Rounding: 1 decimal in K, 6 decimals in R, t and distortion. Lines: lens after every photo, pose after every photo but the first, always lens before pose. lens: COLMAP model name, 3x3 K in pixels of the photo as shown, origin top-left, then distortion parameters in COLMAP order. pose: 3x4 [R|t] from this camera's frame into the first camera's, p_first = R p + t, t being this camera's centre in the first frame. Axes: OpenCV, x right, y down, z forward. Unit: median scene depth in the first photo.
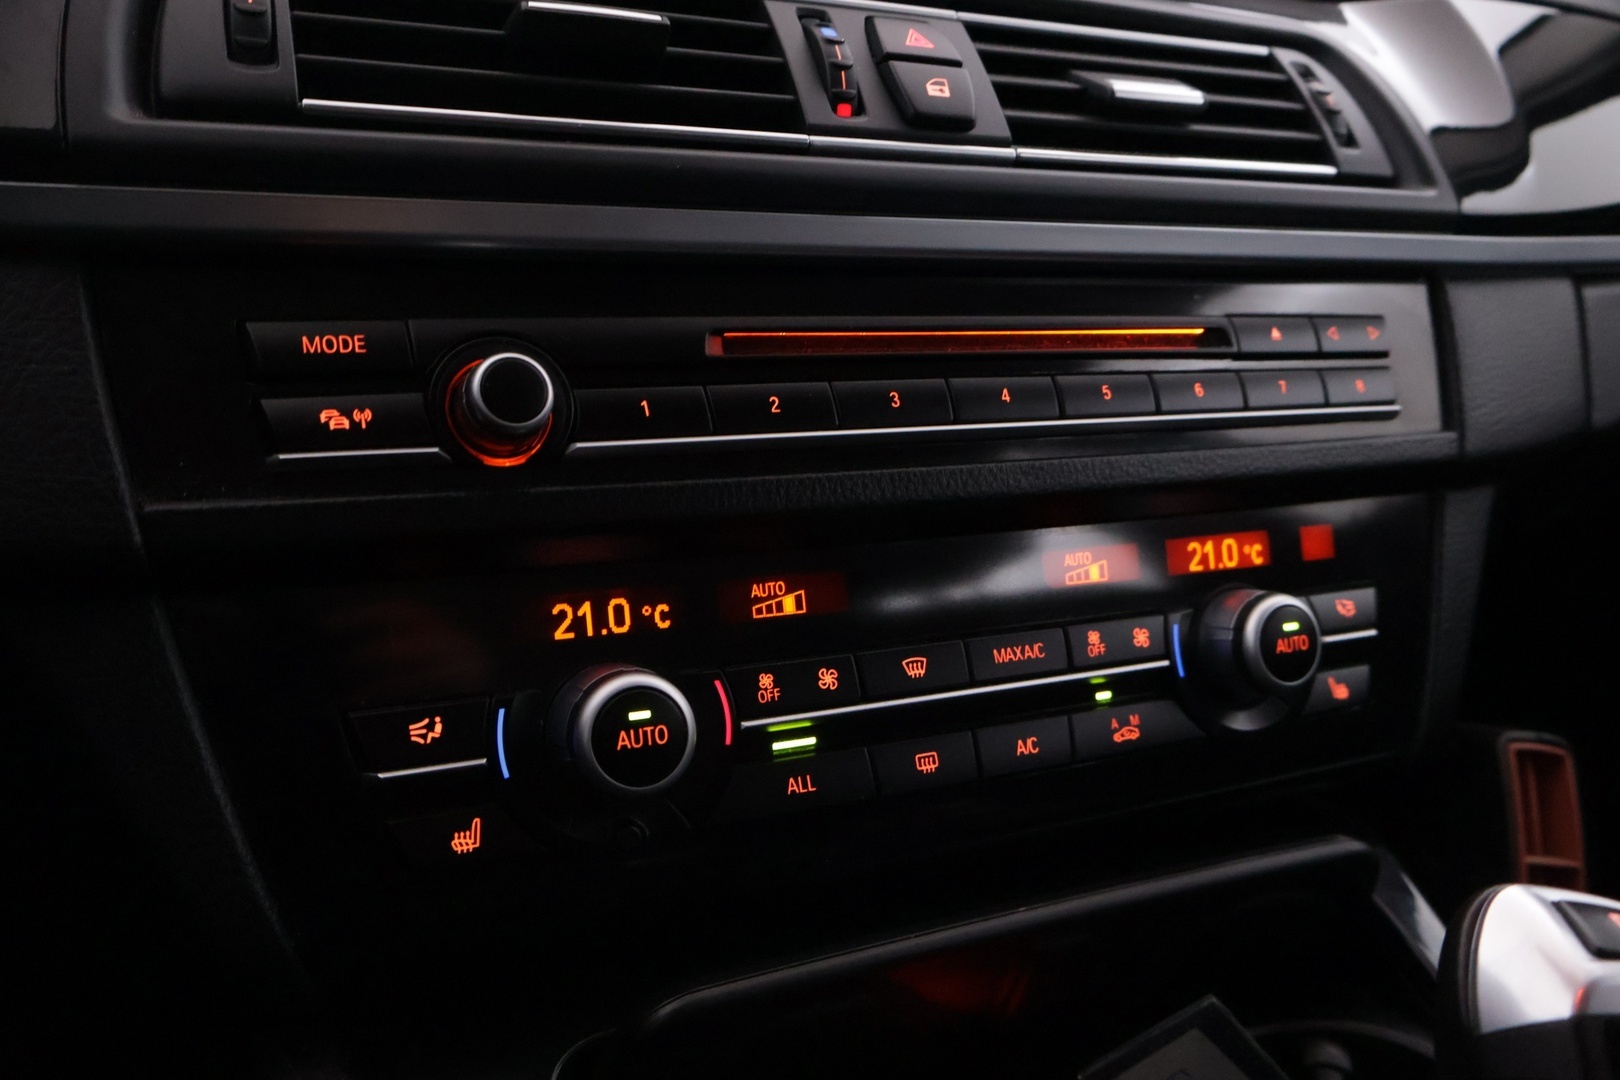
lens RADIAL K [[1408.2, 0, 811.5], [0, 1408.2, 542.8], [0, 0, 1]] dist [0.041262, -0.023727]
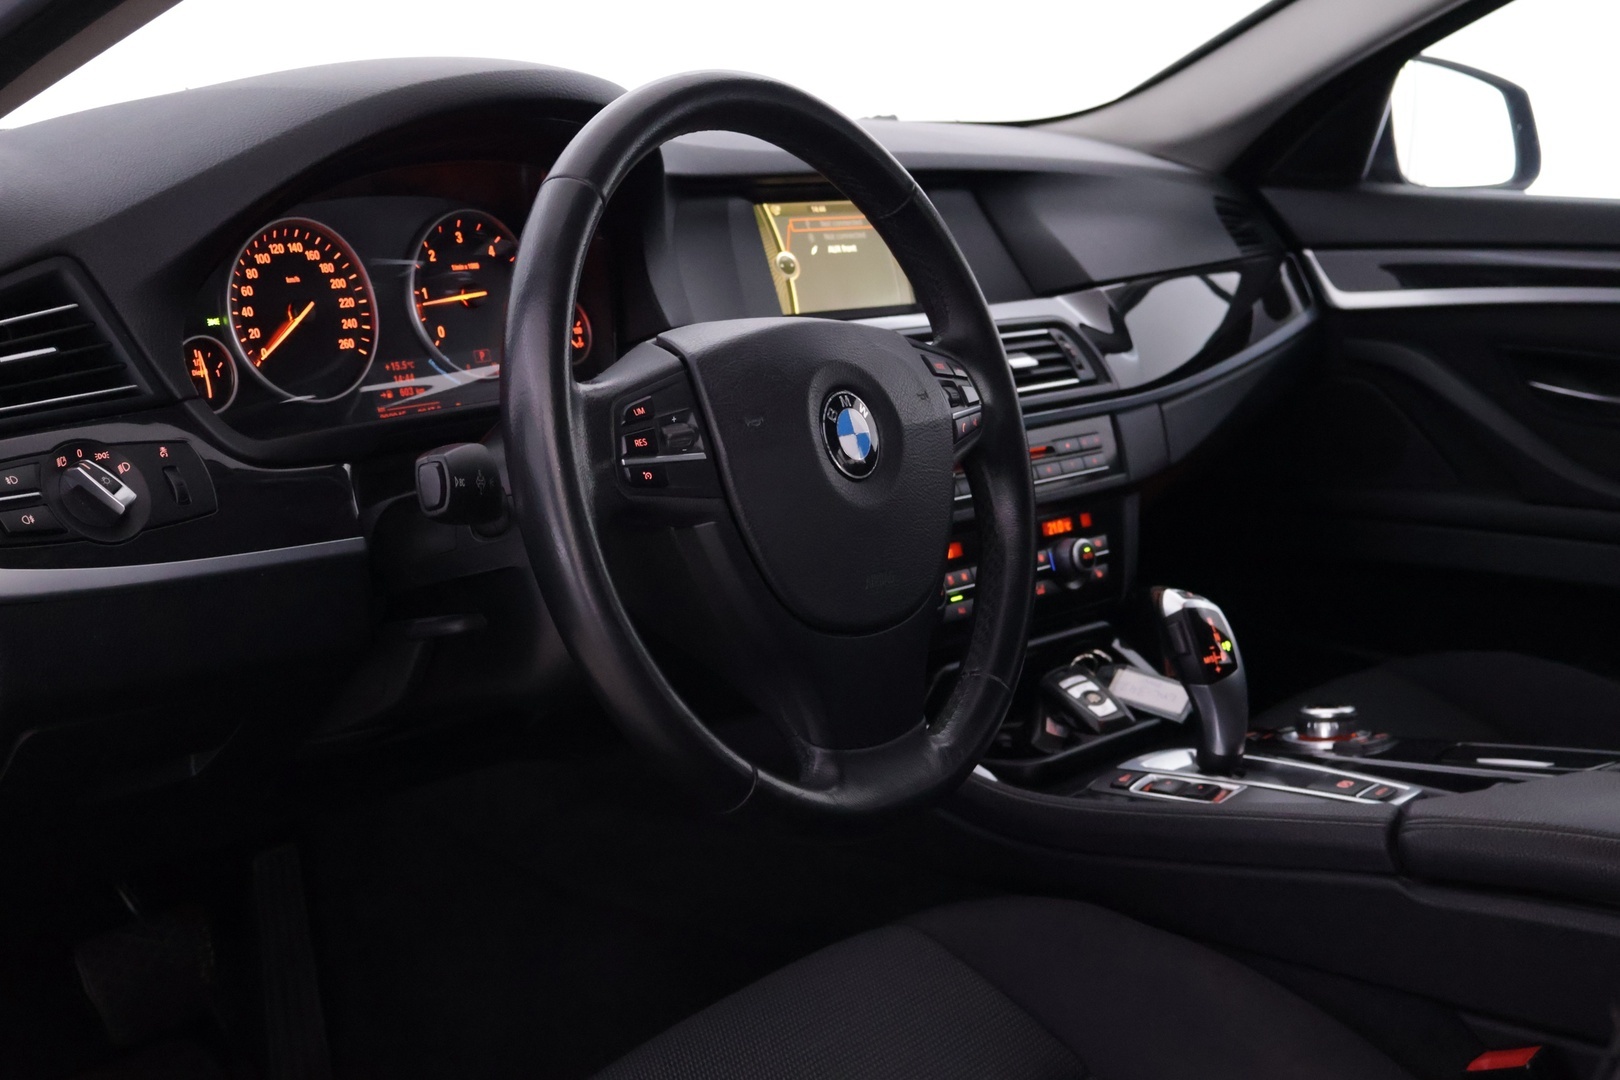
lens RADIAL K [[2335.6, 0, 811.4], [0, 2335.6, 541.4], [0, 0, 1]] dist [0.004460, 0.000000]
pose [[0.934851, -0.084654, 0.344800, -1.684899], [0.087815, 0.996116, 0.006470, -0.034973], [-0.344008, 0.024230, 0.938654, -3.021085]]
